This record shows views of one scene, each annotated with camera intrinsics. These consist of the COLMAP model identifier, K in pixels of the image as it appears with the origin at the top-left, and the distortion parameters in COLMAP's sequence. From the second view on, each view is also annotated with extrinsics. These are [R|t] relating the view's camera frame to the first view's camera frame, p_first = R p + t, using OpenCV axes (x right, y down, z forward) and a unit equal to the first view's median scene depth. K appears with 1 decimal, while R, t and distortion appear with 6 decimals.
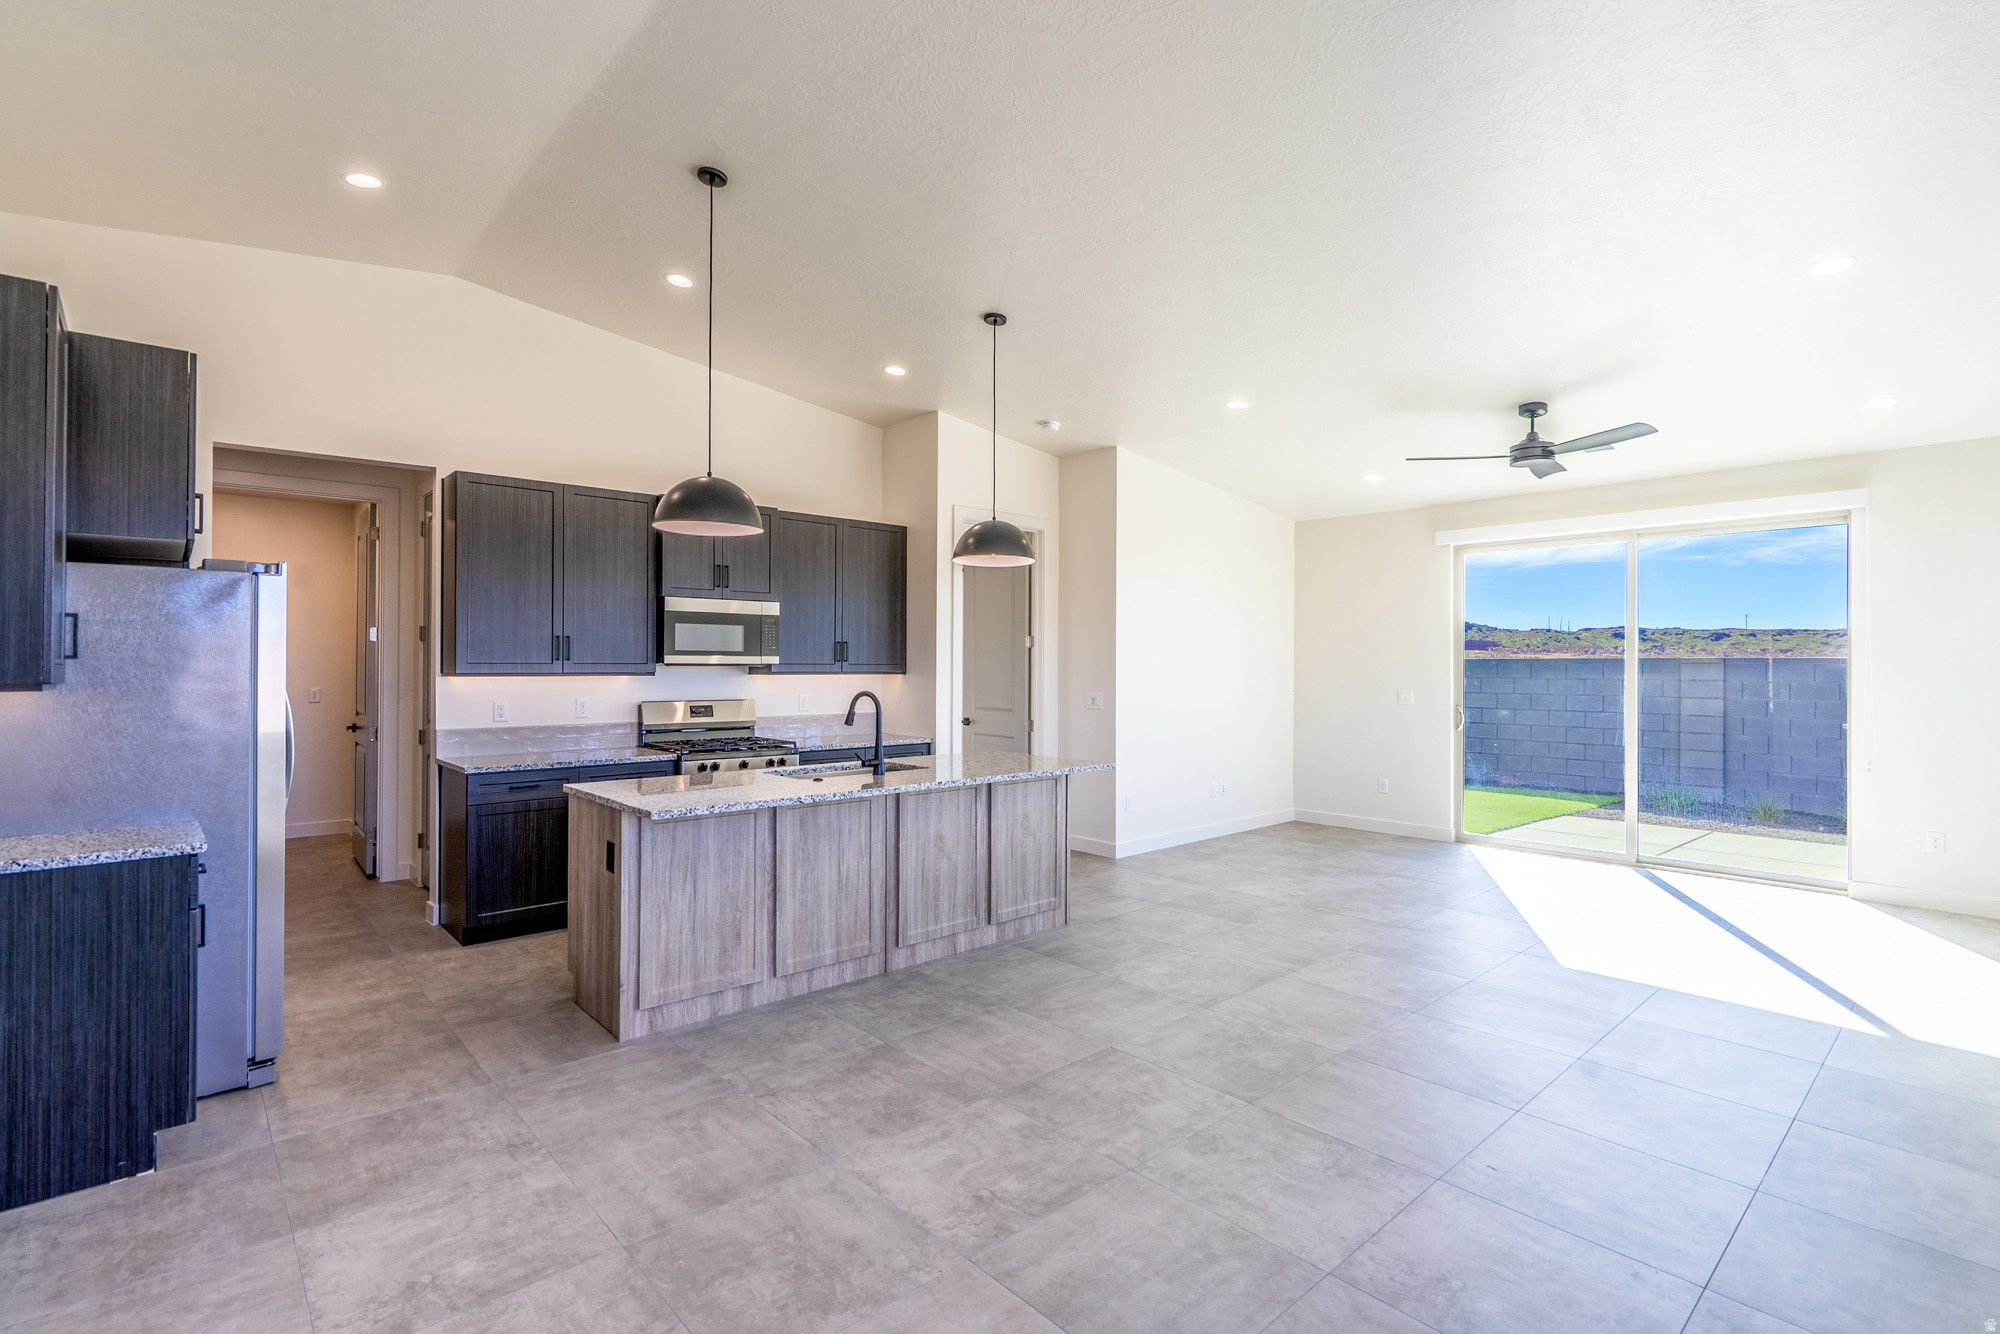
lens RADIAL K [[953.0, 0, 982.0], [0, 953.0, 667.2], [0, 0, 1]] dist [-0.002029, 0.001886]
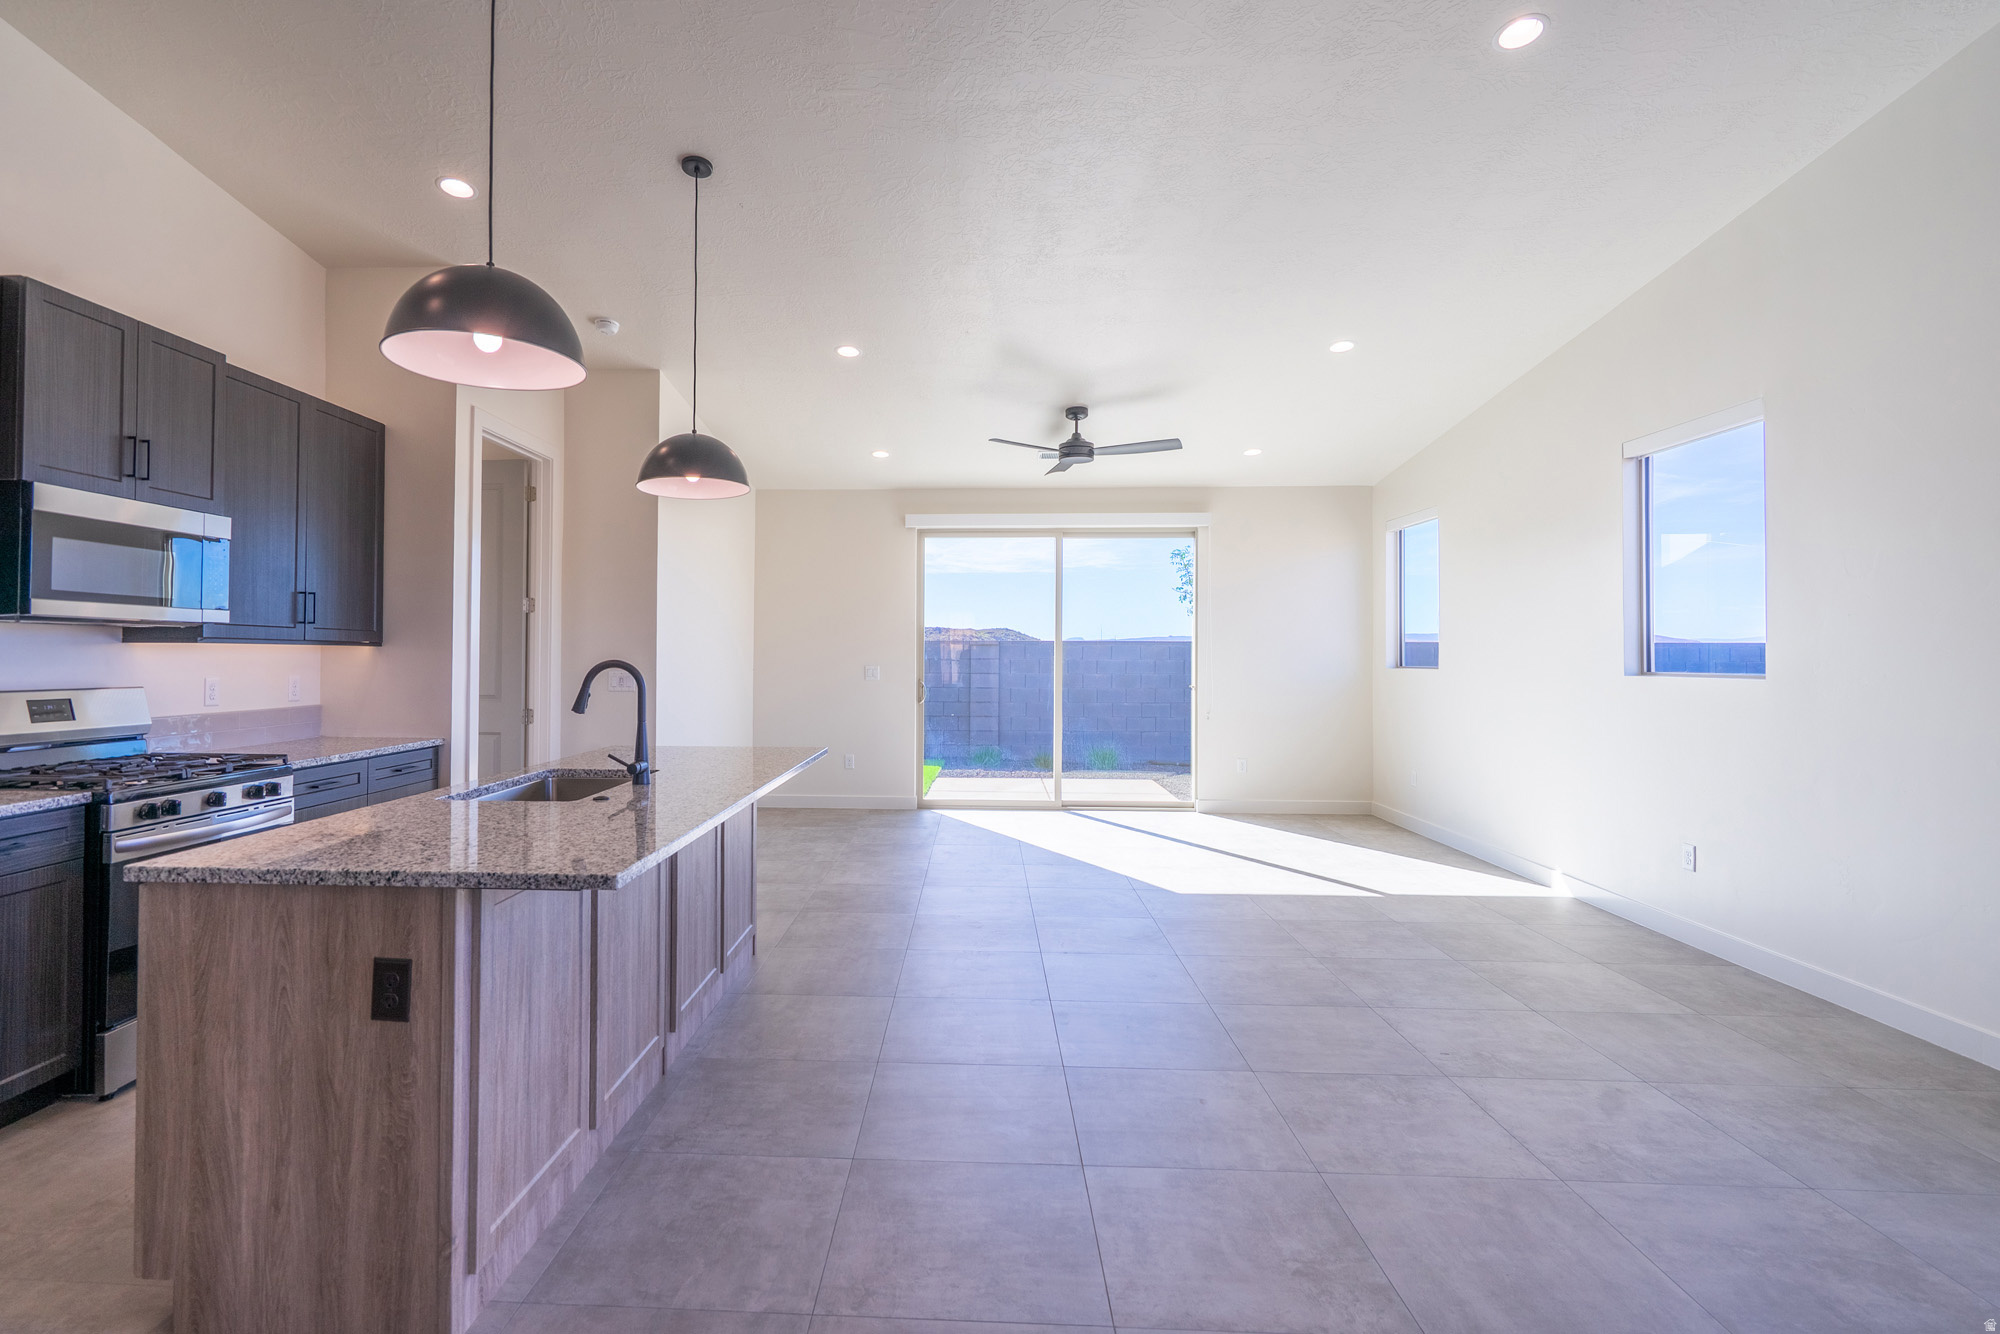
lens RADIAL K [[978.1, 0, 972.1], [0, 978.1, 651.2], [0, 0, 1]] dist [-0.003951, 0.000294]
pose [[0.697026, 0.000938, 0.717045, -0.344191], [0.002372, 0.999991, -0.003613, 0.017593], [-0.717042, 0.004219, 0.697017, 0.276582]]
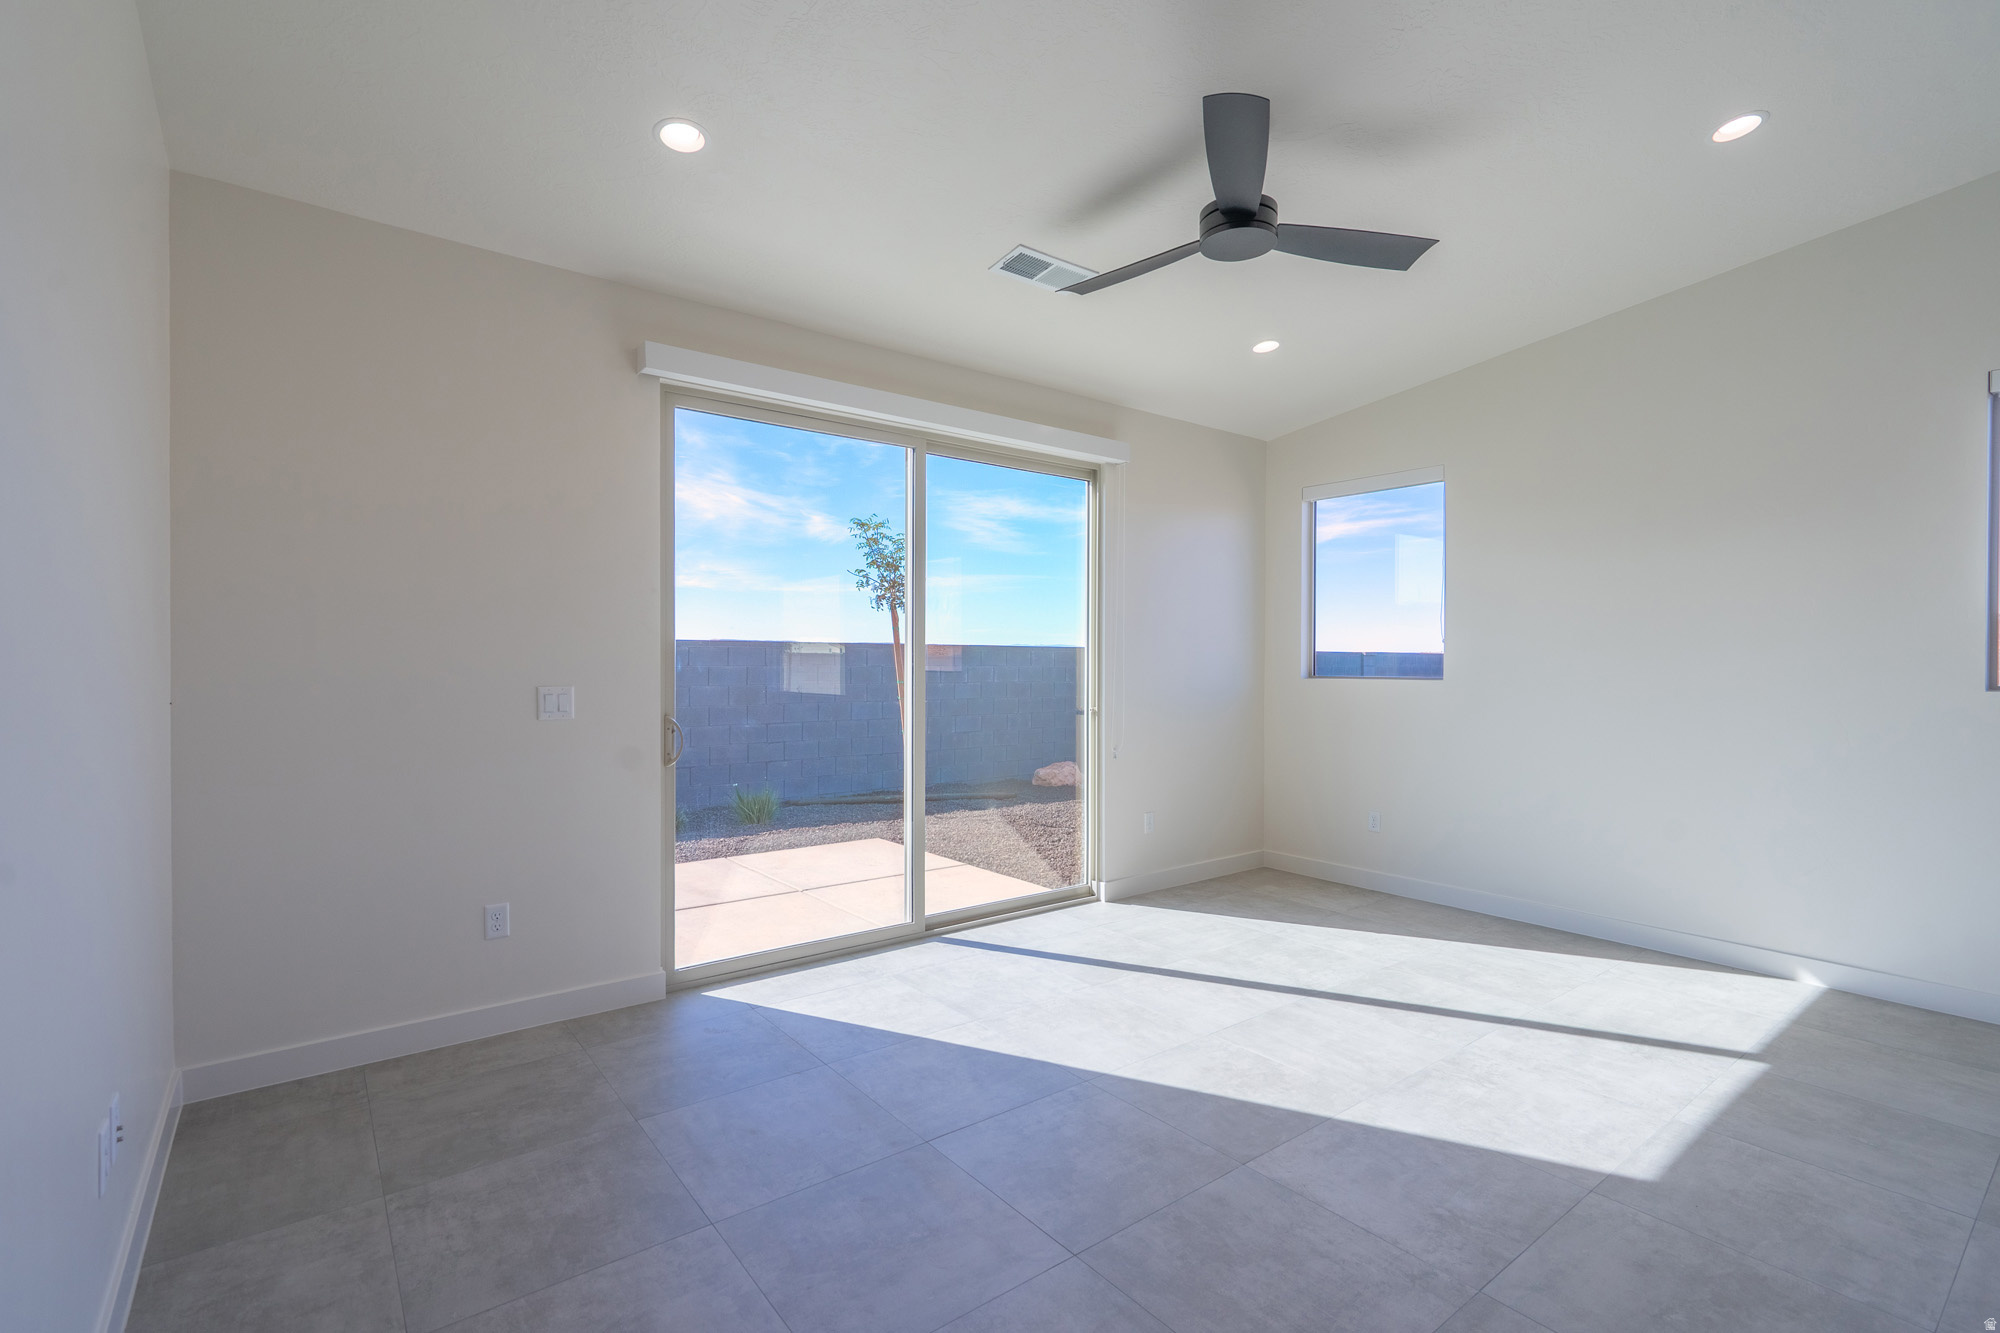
lens RADIAL K [[887.6, 0, 1000.0], [0, 887.6, 666.5], [0, 0, 1]] dist [-0.002995, -0.000409]
pose [[0.072031, -0.010243, 0.997350, 0.078153], [-0.002446, 0.999942, 0.010446, 0.014406], [-0.997399, -0.003192, 0.072002, 1.120517]]
